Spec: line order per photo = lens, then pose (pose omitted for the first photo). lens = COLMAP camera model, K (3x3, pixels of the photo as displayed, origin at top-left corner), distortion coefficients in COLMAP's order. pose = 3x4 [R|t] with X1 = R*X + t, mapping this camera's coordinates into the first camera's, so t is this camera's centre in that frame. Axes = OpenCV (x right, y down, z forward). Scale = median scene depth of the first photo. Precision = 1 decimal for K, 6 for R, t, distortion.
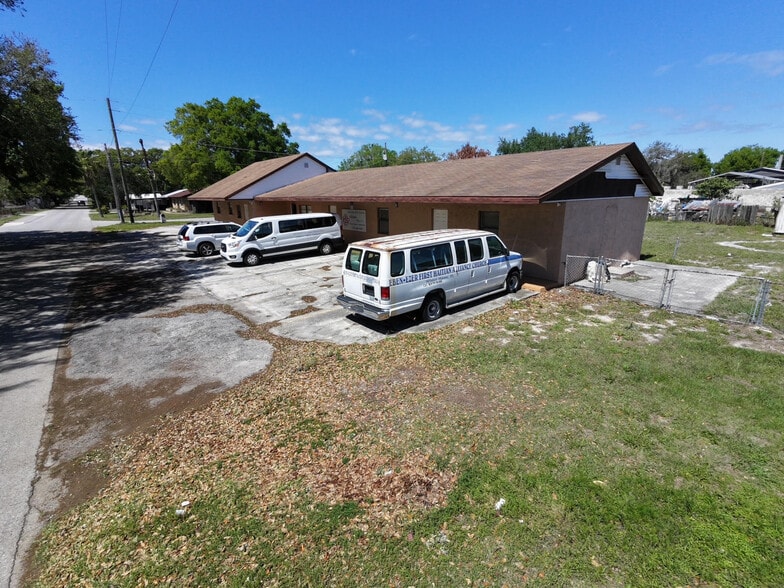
lens RADIAL K [[373.8, 0, 392.0], [0, 373.8, 294.0], [0, 0, 1]] dist [-0.004910, 0.000266]
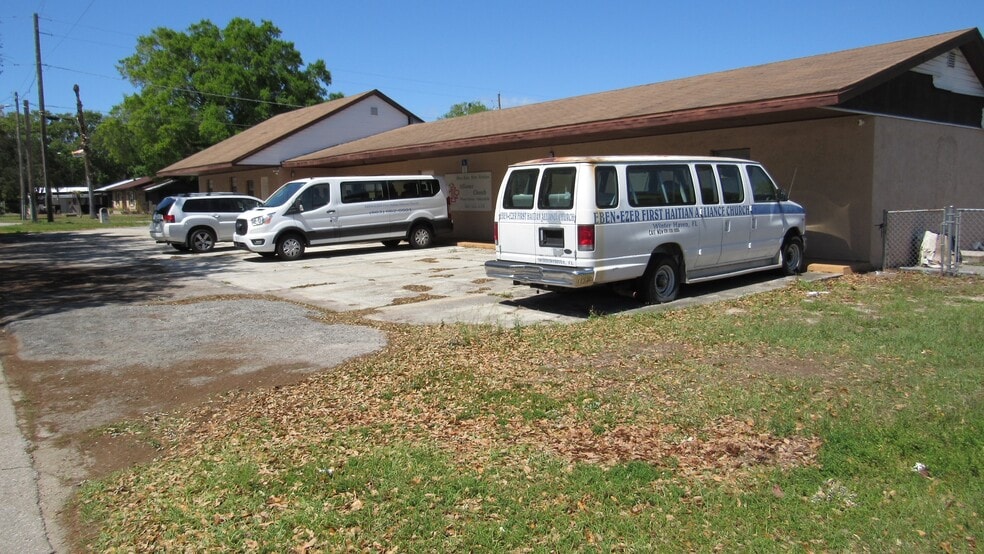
lens RADIAL K [[701.9, 0, 492.0], [0, 701.9, 277.0], [0, 0, 1]] dist [-0.036339, -0.001688]
pose [[0.999978, 0.001807, -0.006332, -0.111998], [-0.002755, 0.988215, -0.153047, 0.159768], [0.005981, 0.153061, 0.988199, -0.008159]]
